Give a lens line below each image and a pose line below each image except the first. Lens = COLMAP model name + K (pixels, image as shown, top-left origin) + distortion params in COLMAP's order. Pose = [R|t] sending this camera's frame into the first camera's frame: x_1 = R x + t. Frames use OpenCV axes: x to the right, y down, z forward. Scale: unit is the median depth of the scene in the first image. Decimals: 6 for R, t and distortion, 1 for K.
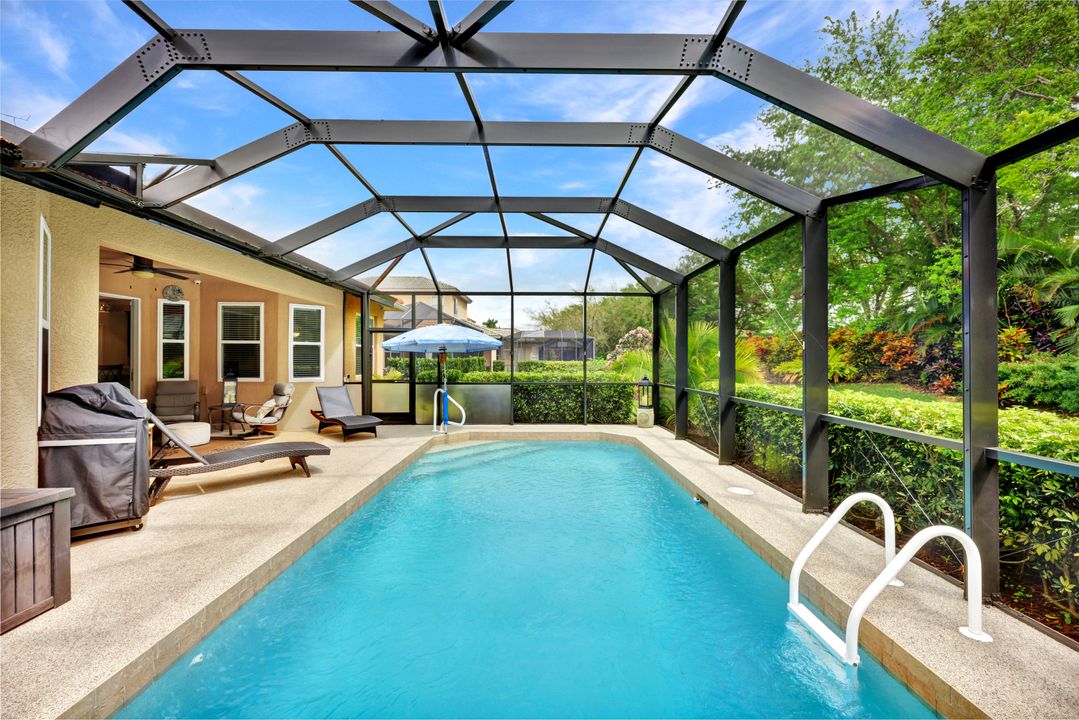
lens RADIAL K [[437.3, 0, 539.5], [0, 437.3, 360.0], [0, 0, 1]] dist [0.000852, 0.000133]
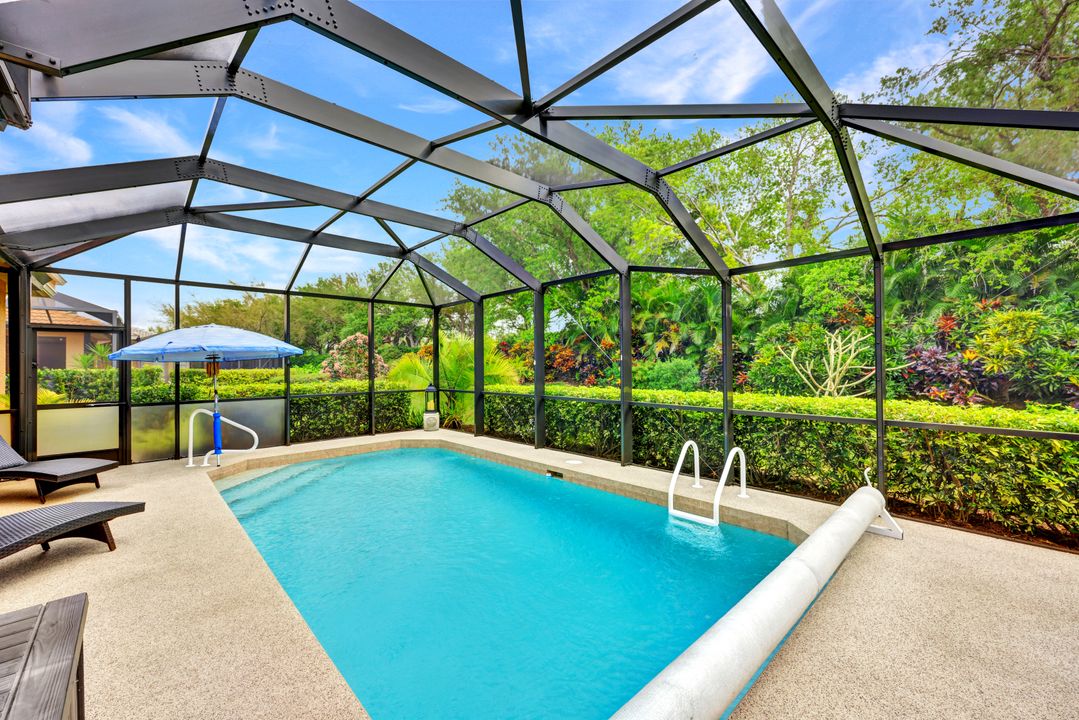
lens RADIAL K [[443.0, 0, 539.5], [0, 443.0, 360.0], [0, 0, 1]] dist [0.001086, 0.000088]
pose [[0.723043, -0.002528, 0.690798, -0.314995], [0.011005, 0.999909, -0.007860, -0.007154], [-0.690715, 0.013285, 0.723005, 0.031184]]
